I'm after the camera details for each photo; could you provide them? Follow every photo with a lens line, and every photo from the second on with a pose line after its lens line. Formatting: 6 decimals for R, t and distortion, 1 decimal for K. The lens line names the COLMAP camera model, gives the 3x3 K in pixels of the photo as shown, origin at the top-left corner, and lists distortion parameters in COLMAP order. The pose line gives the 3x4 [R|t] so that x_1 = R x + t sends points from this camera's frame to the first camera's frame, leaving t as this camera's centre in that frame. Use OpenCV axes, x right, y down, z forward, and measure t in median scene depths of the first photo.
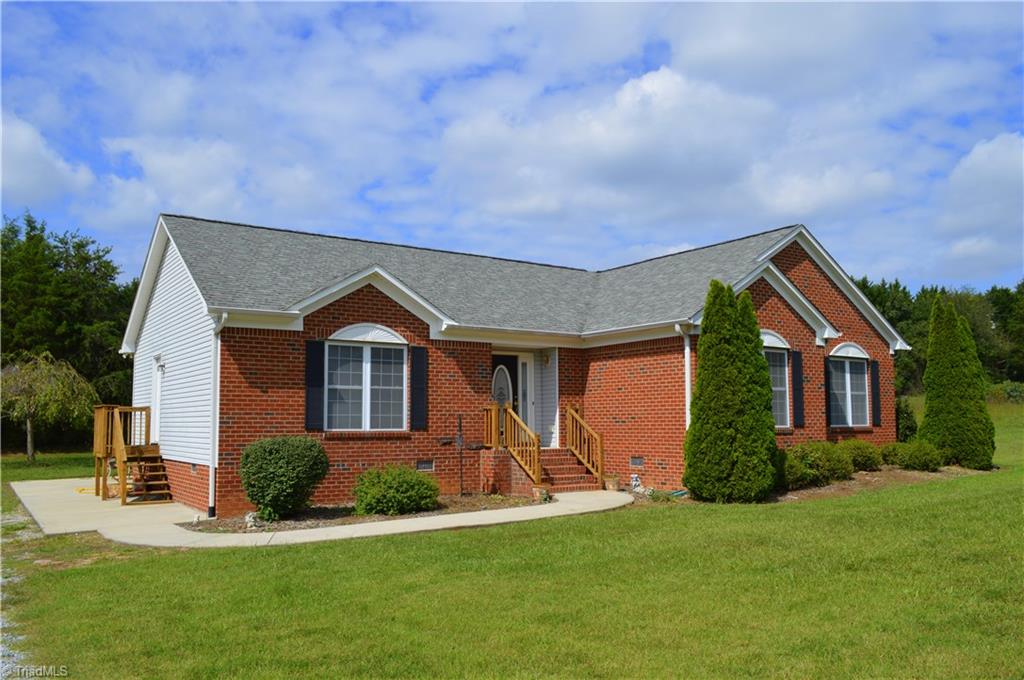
lens RADIAL K [[819.9, 0, 512.1], [0, 819.9, 353.9], [0, 0, 1]] dist [-0.075028, 0.001246]
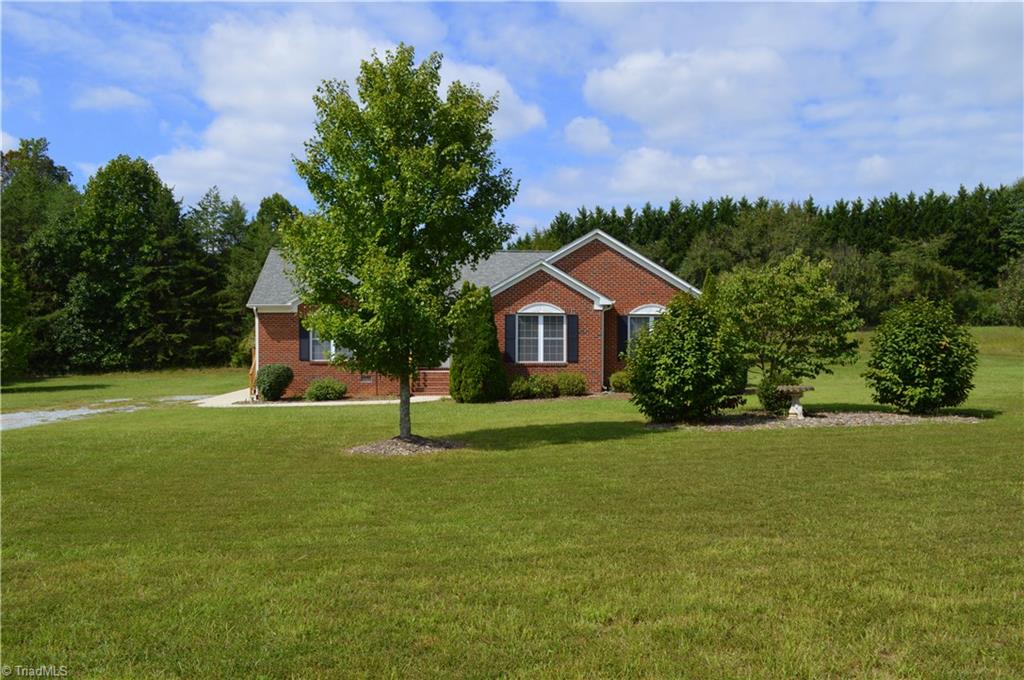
lens RADIAL K [[841.5, 0, 512.0], [0, 841.5, 340.0], [0, 0, 1]] dist [-0.070318, 0.000363]
pose [[0.870028, 0.002895, -0.492994, 1.182398], [0.037348, 0.996722, 0.071763, -0.084818], [0.491586, -0.080848, 0.867068, -0.538437]]
